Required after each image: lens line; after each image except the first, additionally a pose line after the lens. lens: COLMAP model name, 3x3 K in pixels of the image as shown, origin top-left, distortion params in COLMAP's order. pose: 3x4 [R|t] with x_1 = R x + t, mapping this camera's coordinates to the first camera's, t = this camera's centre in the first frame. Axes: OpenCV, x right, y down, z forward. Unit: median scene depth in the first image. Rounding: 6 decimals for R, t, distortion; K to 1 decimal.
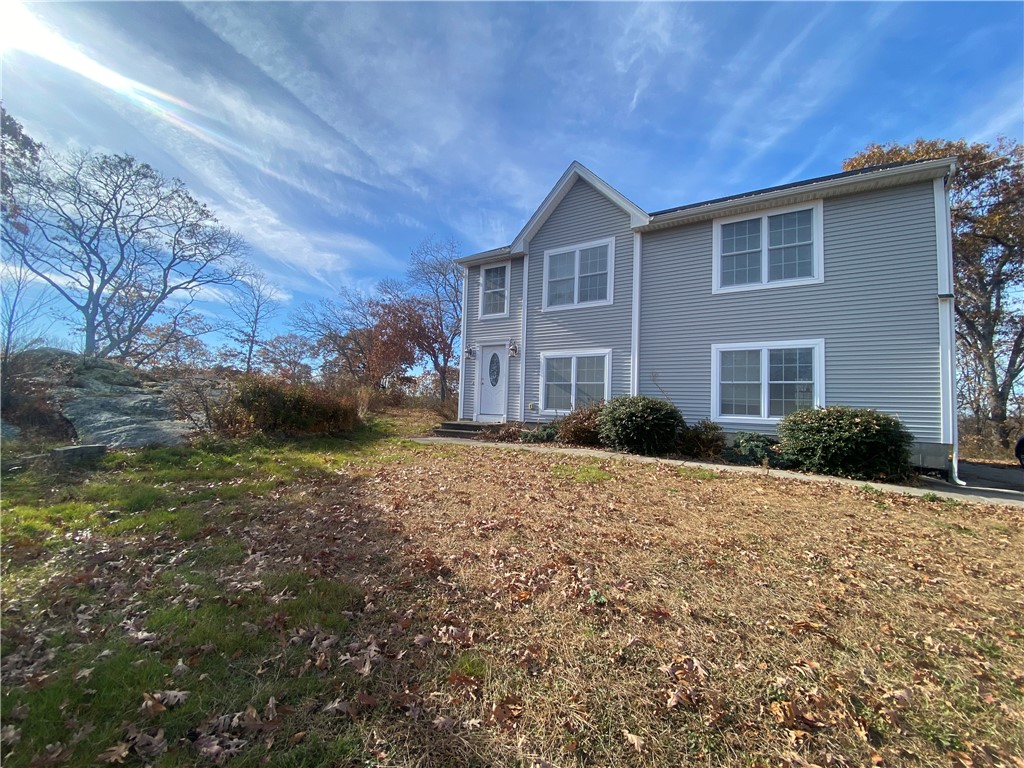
lens RADIAL K [[447.3, 0, 509.8], [0, 447.3, 383.2], [0, 0, 1]] dist [0.003057, -0.000683]
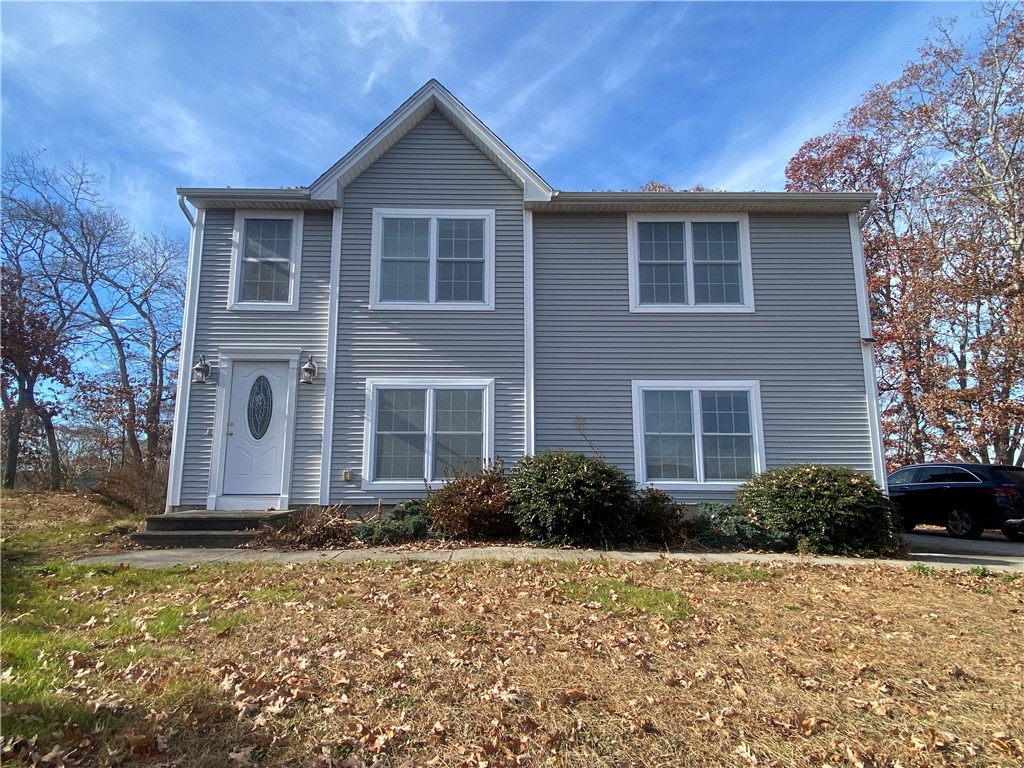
lens RADIAL K [[571.5, 0, 514.7], [0, 571.5, 387.1], [0, 0, 1]] dist [0.025274, -0.005085]
pose [[0.823337, 0.063612, 0.563977, -0.188814], [-0.003511, 0.994251, -0.107017, 0.019433], [-0.567542, 0.086131, 0.818827, 0.311749]]
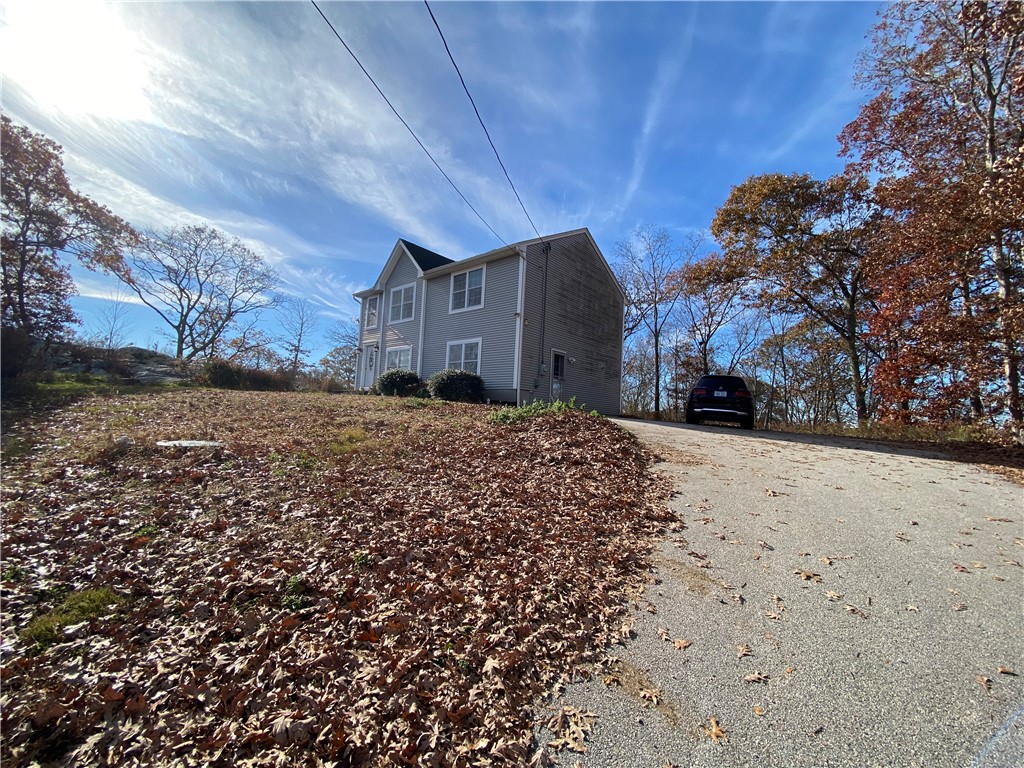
lens RADIAL K [[413.2, 0, 512.1], [0, 413.2, 386.8], [0, 0, 1]] dist [-0.004888, -0.000625]
pose [[0.992956, 0.007640, -0.118234, 0.798953], [-0.009364, 0.999858, -0.014029, 0.102600], [0.118110, 0.015037, 0.992887, -0.555453]]
